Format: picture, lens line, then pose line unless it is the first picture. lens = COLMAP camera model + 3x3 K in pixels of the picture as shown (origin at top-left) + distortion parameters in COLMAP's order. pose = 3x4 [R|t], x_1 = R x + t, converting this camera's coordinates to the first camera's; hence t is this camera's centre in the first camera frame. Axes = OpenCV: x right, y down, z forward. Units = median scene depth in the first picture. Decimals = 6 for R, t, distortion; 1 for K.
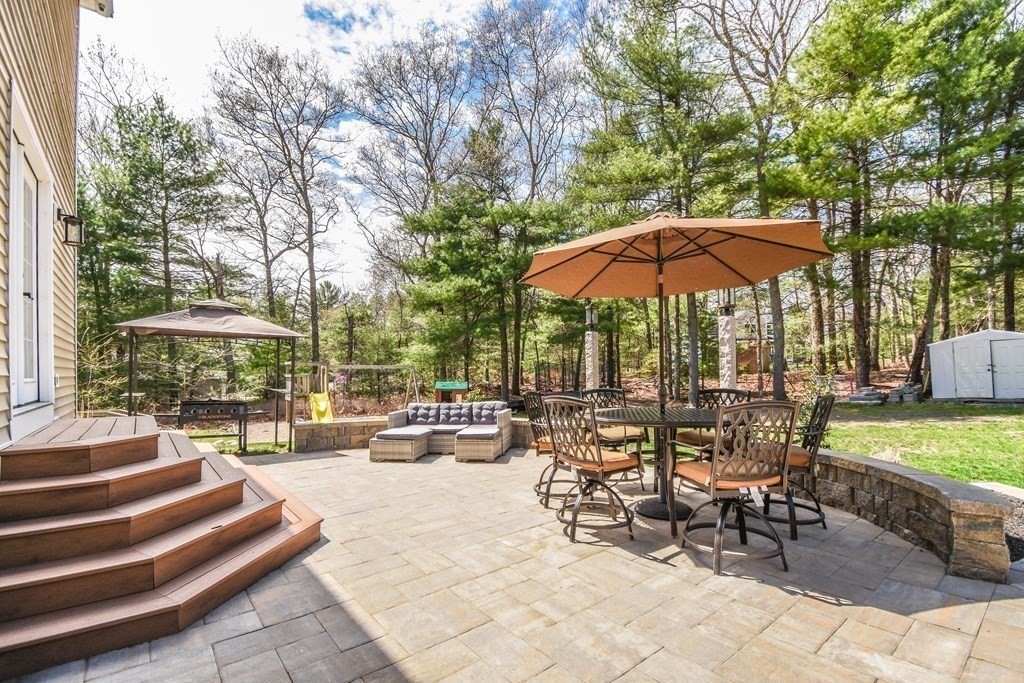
lens RADIAL K [[456.3, 0, 512.0], [0, 456.3, 341.5], [0, 0, 1]] dist [-0.003401, -0.000353]
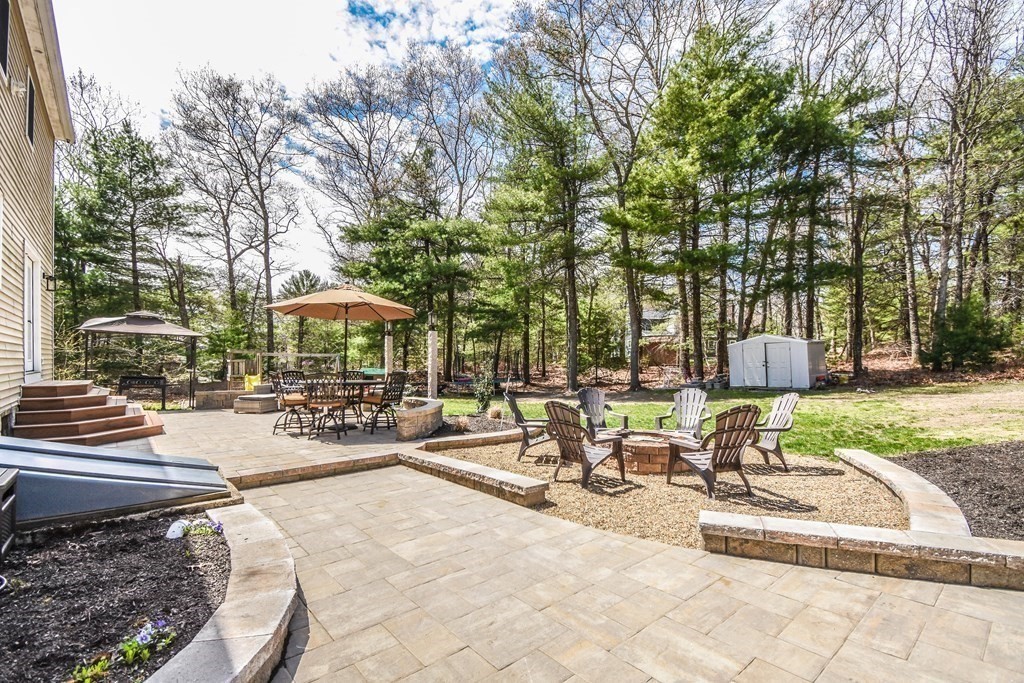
lens RADIAL K [[459.0, 0, 515.9], [0, 459.0, 339.7], [0, 0, 1]] dist [0.032992, -0.022084]
pose [[0.999689, 0.018999, 0.016157, 0.199811], [-0.019309, 0.999628, 0.019275, -0.016583], [-0.015785, -0.019581, 0.999684, -0.204812]]
